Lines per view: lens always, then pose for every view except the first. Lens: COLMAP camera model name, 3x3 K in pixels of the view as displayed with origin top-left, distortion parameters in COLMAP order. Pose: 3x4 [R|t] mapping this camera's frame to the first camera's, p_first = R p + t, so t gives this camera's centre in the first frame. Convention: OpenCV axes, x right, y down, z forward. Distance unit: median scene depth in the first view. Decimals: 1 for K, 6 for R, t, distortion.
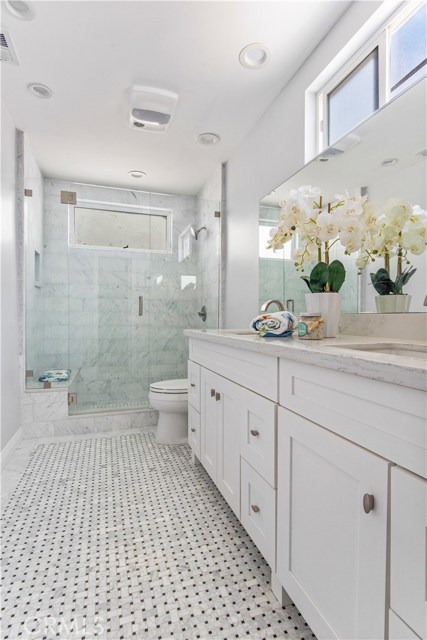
lens RADIAL K [[315.2, 0, 213.5], [0, 315.2, 320.0], [0, 0, 1]] dist [-0.004286, -0.000494]
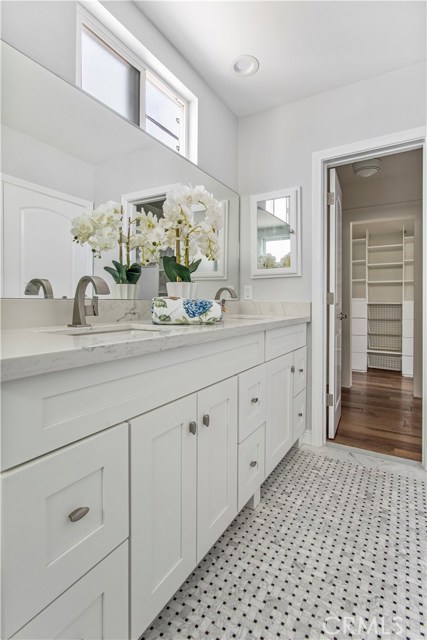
lens RADIAL K [[311.5, 0, 224.5], [0, 311.5, 301.9], [0, 0, 1]] dist [-0.004201, -0.000732]
pose [[-0.653017, -0.004606, 0.757329, -0.638748], [0.000855, 0.999976, 0.006819, -0.020458], [-0.757343, 0.005100, -0.652998, 1.724895]]
